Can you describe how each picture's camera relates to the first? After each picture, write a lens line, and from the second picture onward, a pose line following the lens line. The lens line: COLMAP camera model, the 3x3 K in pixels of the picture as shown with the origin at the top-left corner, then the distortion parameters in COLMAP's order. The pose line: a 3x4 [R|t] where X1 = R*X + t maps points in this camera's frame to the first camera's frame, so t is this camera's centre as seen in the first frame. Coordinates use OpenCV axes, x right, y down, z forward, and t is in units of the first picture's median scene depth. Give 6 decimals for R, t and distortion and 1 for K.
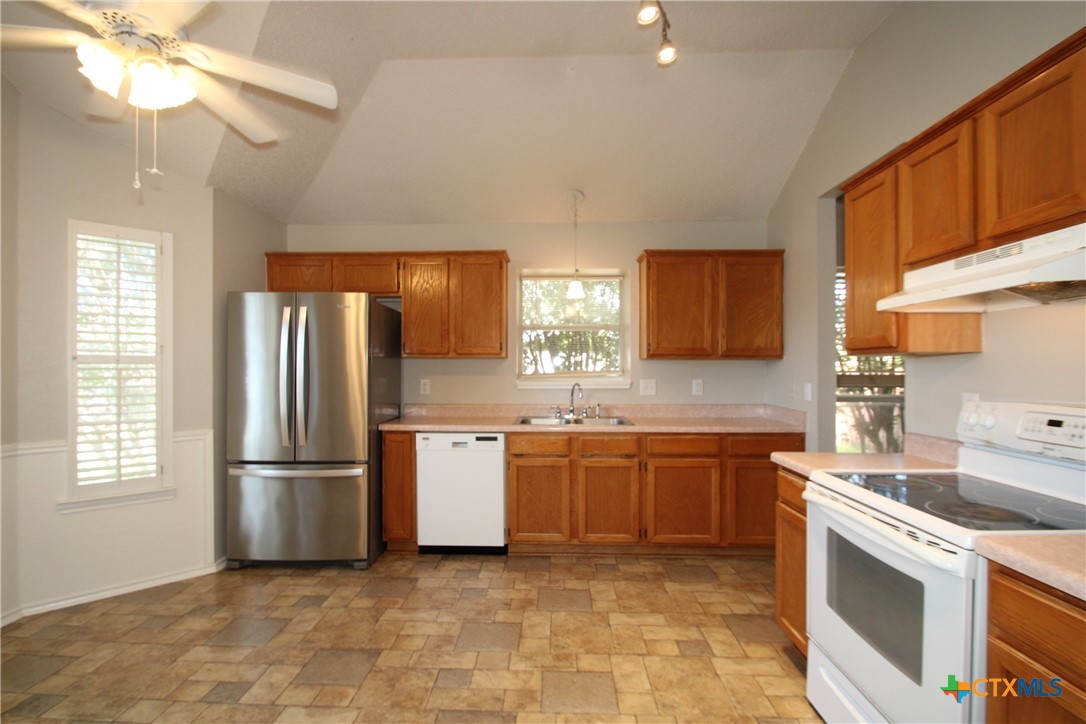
lens RADIAL K [[512.3, 0, 539.6], [0, 512.3, 368.7], [0, 0, 1]] dist [-0.003202, -0.001012]
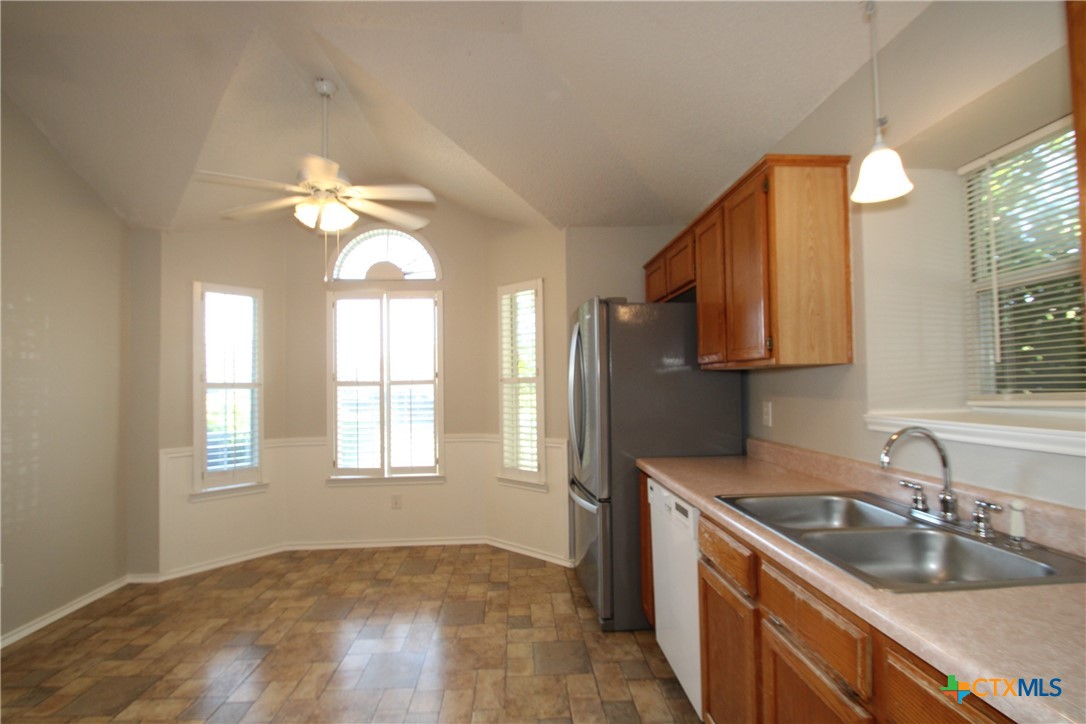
lens RADIAL K [[506.0, 0, 534.7], [0, 506.0, 371.8], [0, 0, 1]] dist [-0.002793, -0.001150]
pose [[0.078265, -0.025844, -0.996598, 0.475896], [0.015314, 0.999577, -0.024718, -0.005743], [0.996815, -0.013327, 0.078628, 0.837093]]
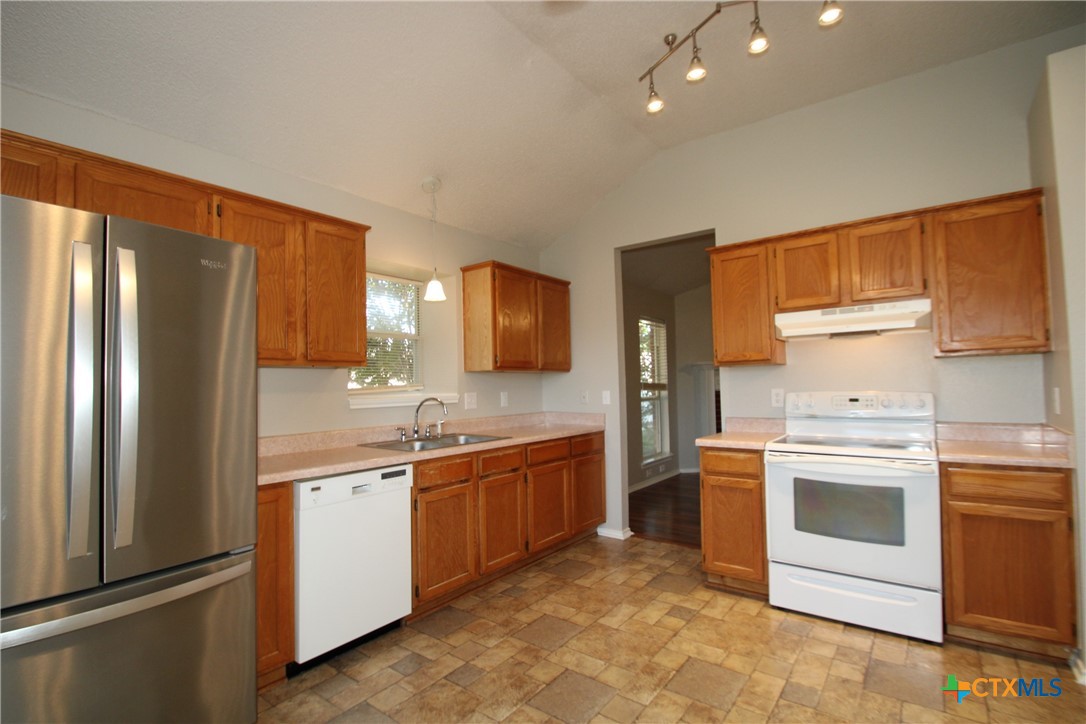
lens RADIAL K [[506.0, 0, 534.7], [0, 506.0, 371.8], [0, 0, 1]] dist [-0.002793, -0.001150]
pose [[0.579532, 0.011826, 0.814864, -0.614429], [0.021585, 0.999321, -0.029854, 0.015126], [-0.814664, 0.034890, 0.578883, 0.424949]]
